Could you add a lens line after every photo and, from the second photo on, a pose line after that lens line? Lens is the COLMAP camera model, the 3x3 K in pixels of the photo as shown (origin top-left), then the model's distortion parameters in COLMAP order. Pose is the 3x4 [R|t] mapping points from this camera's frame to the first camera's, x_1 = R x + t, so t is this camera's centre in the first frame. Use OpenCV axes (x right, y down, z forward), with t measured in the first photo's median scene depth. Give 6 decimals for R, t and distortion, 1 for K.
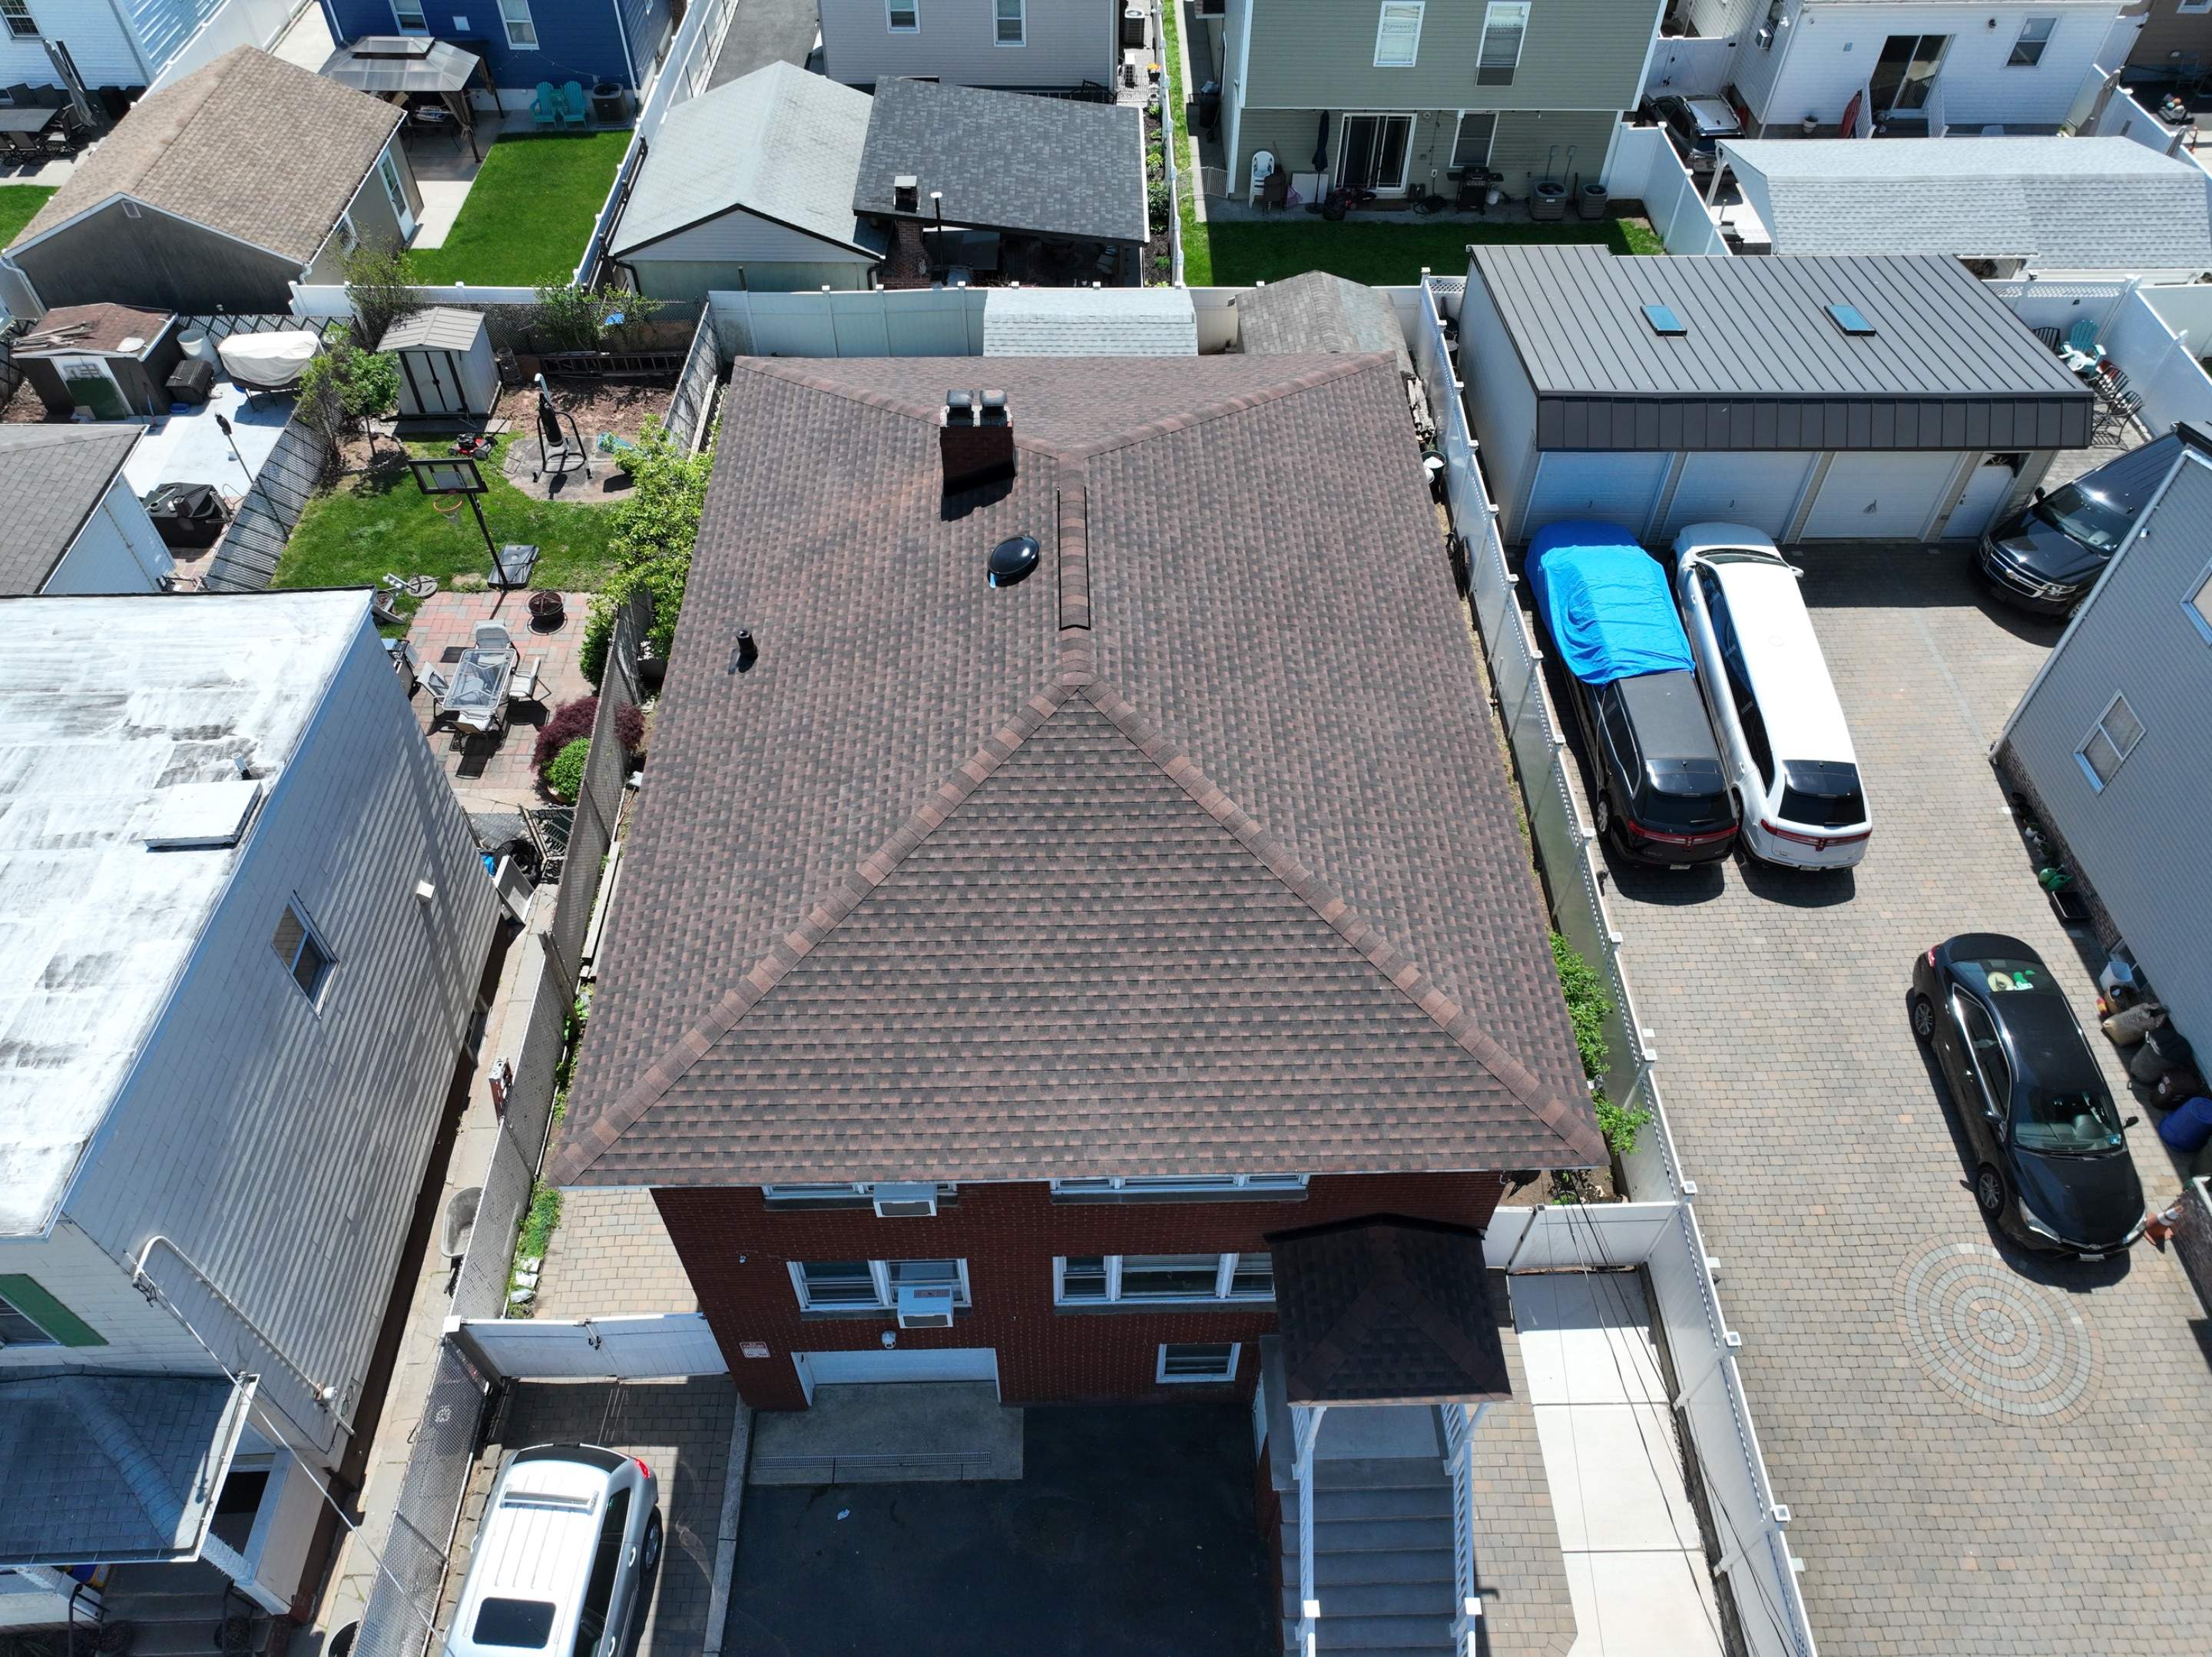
lens RADIAL K [[1561.1, 0, 1098.3], [0, 1561.1, 826.0], [0, 0, 1]] dist [-0.010428, 0.029172]
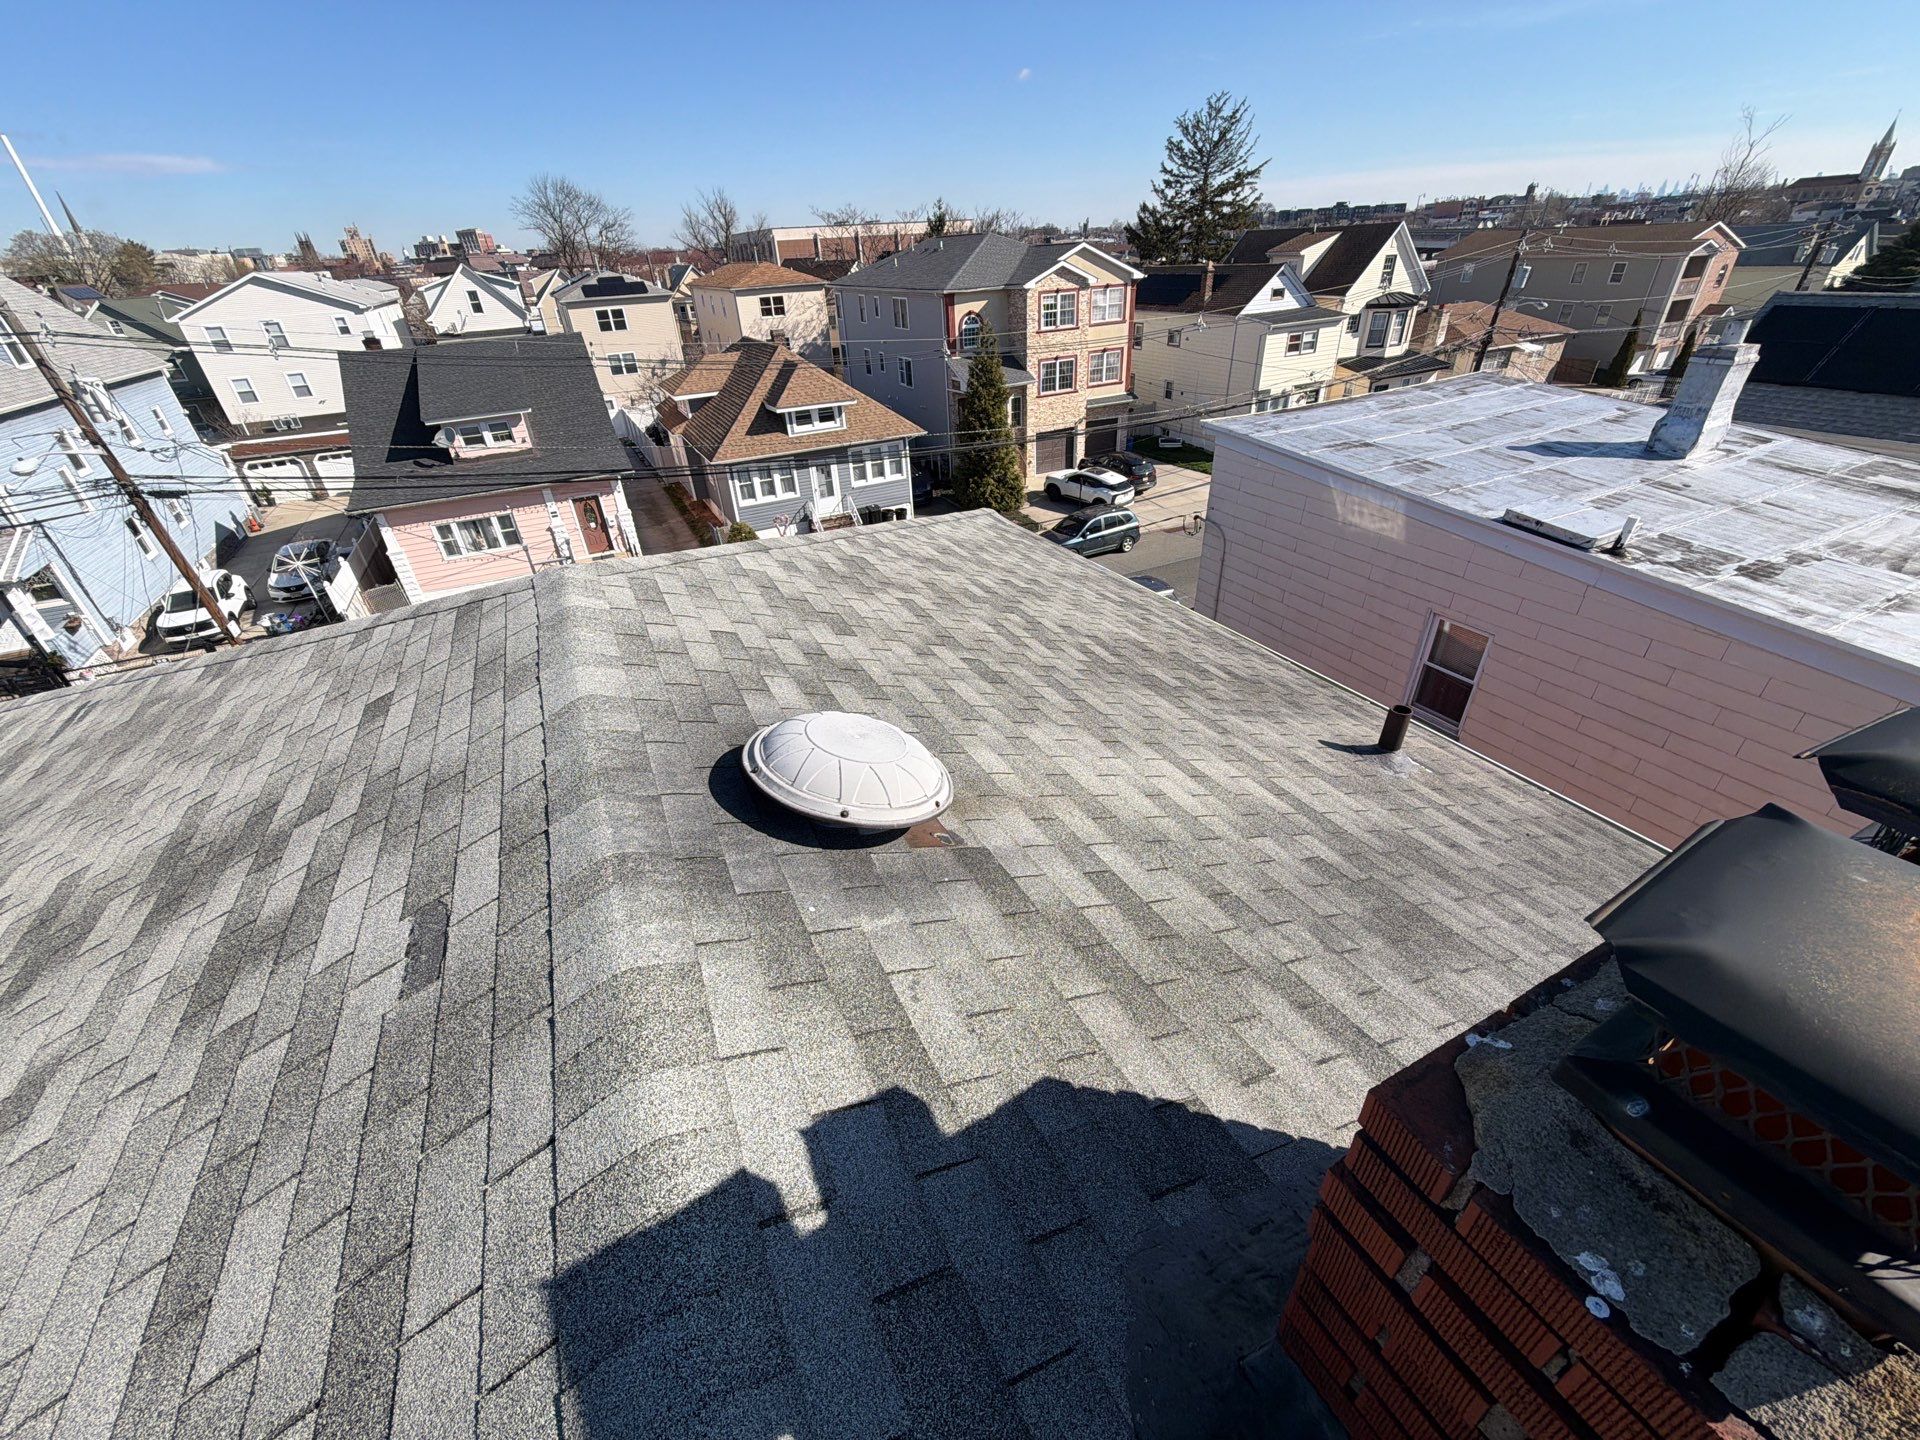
lens RADIAL K [[765.7, 0, 957.9], [0, 765.7, 719.6], [0, 0, 1]] dist [-0.000383, 0.000217]
pose [[-0.903475, 0.255912, -0.343864, -0.020967], [-0.296062, 0.207553, 0.932346, -0.238129], [0.309969, 0.944156, -0.111753, 0.791598]]
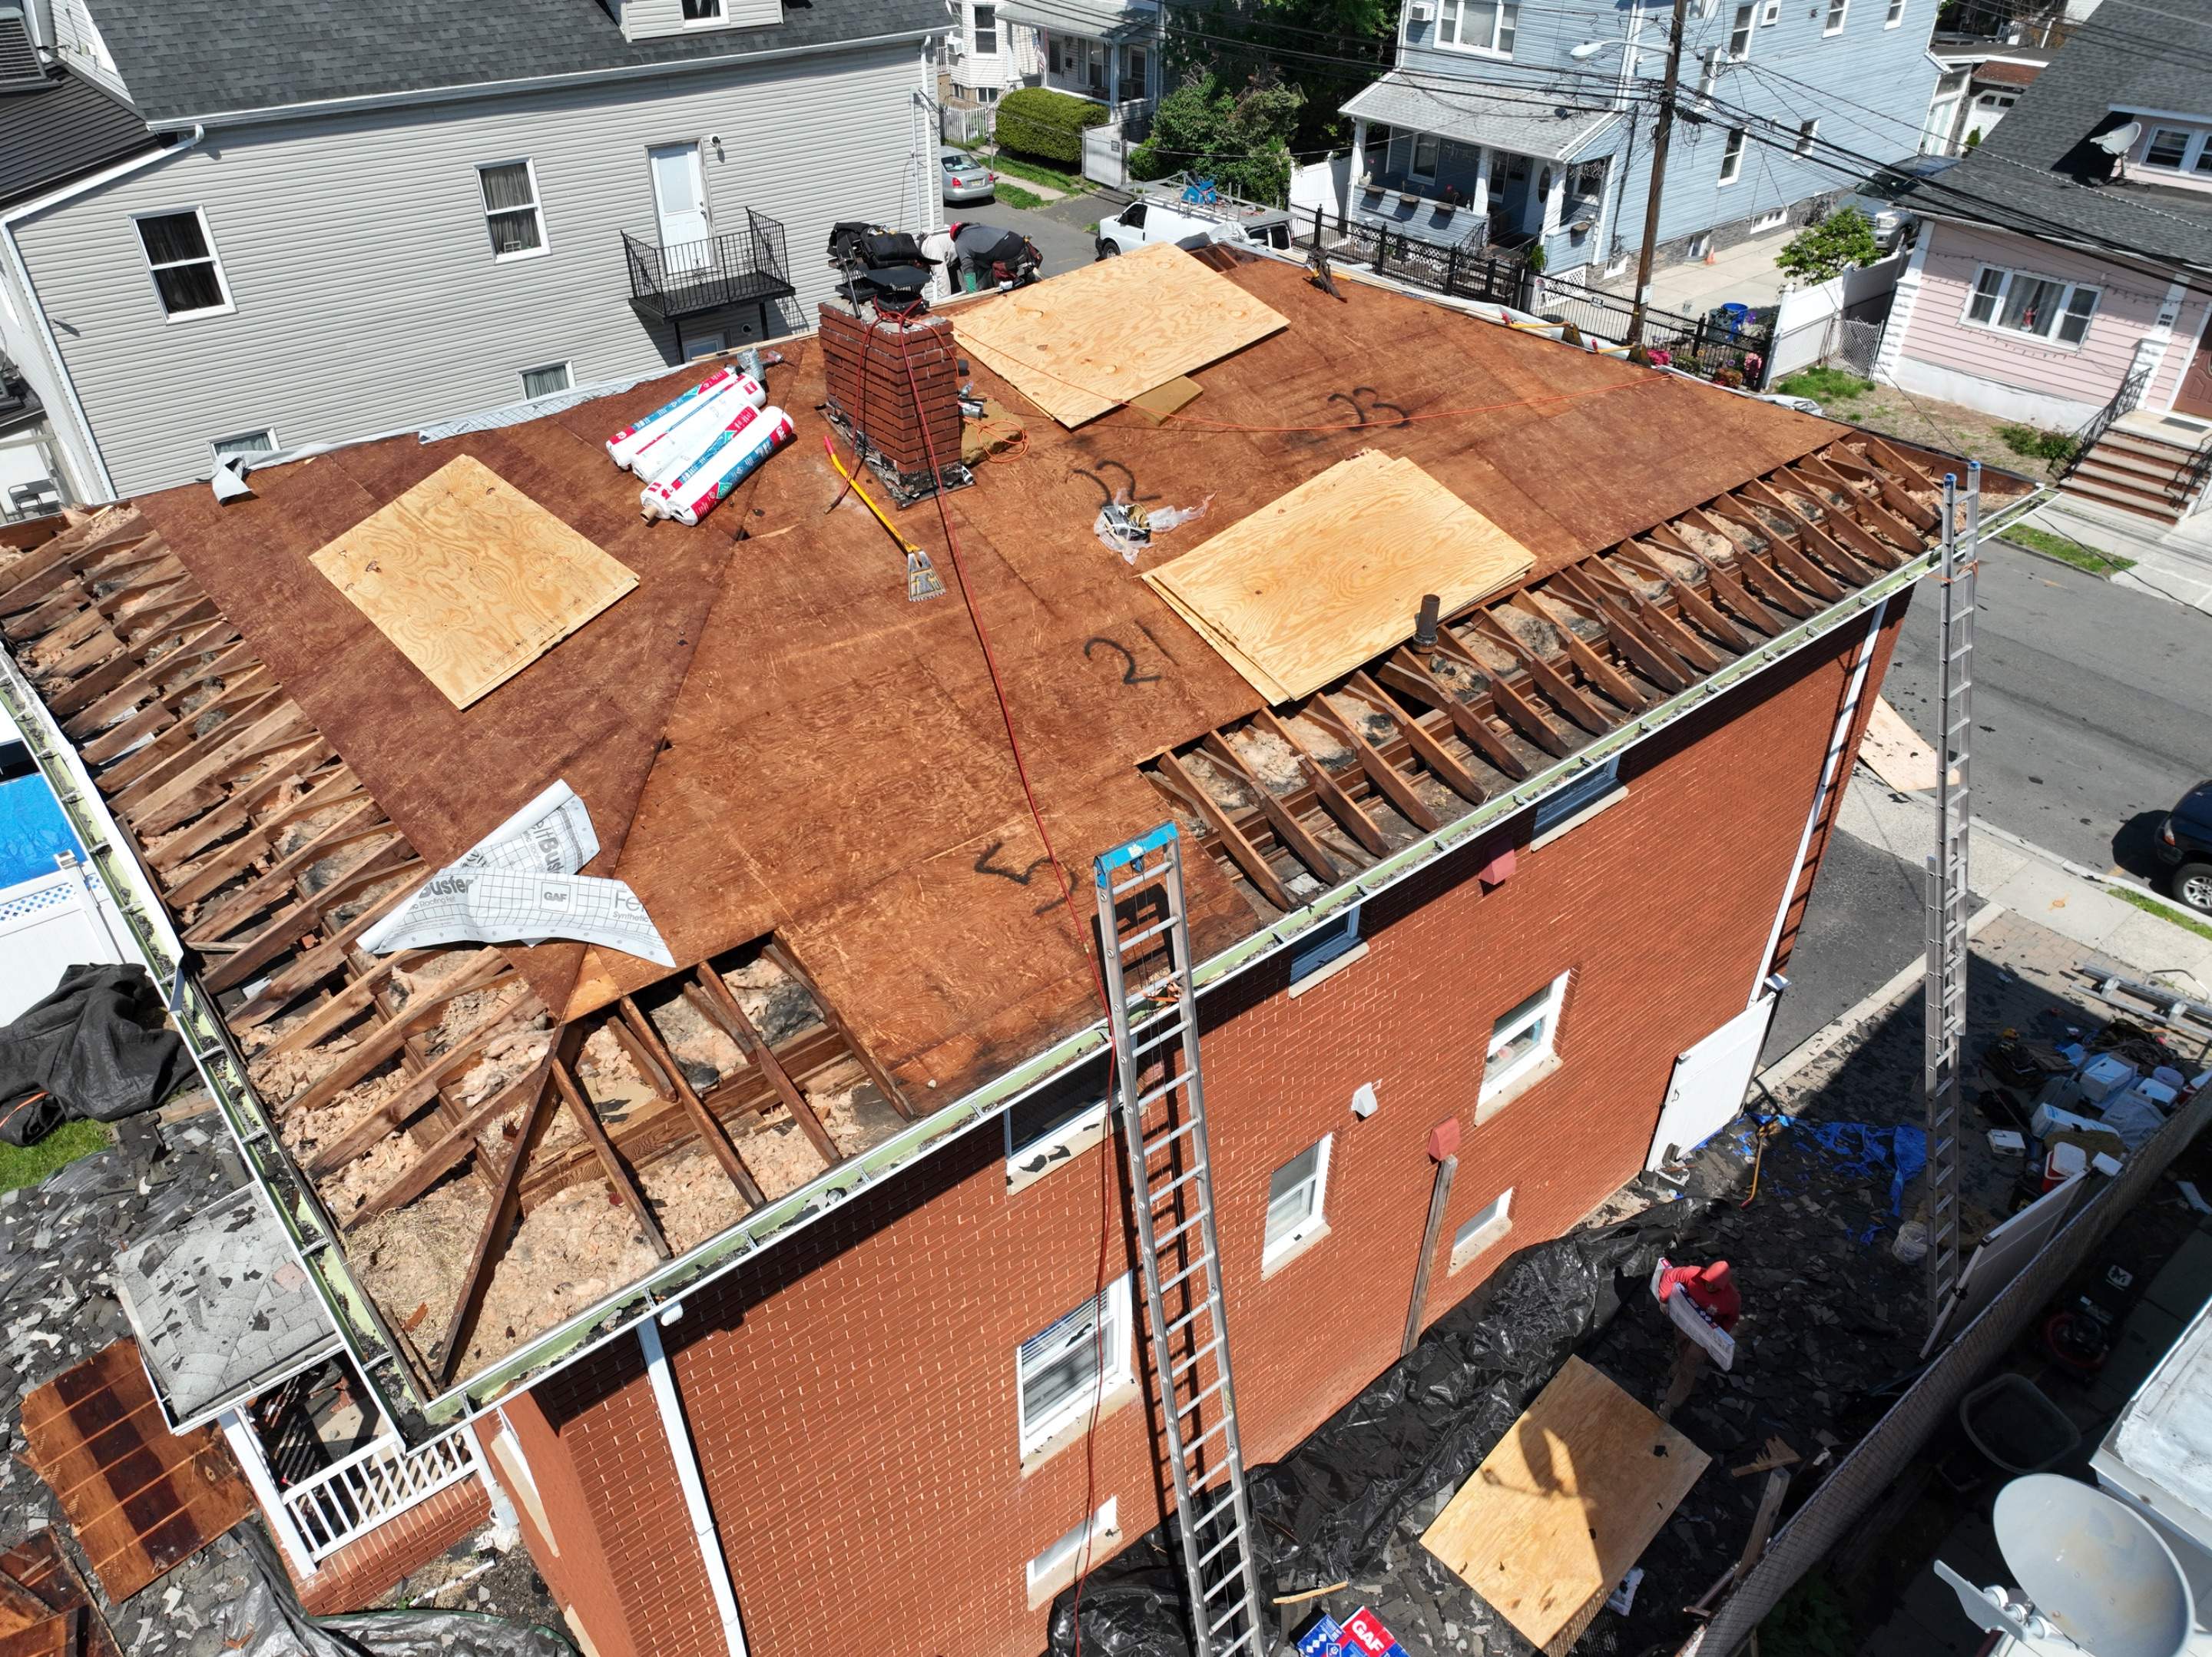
lens RADIAL K [[1561.1, 0, 1096.0], [0, 1561.1, 825.0], [0, 0, 1]] dist [-0.010428, 0.029172]
pose [[-0.620710, -0.462859, 0.632835, -0.424984], [0.587839, 0.259362, 0.766274, -0.464255], [-0.518810, 0.847640, 0.111098, 0.854208]]
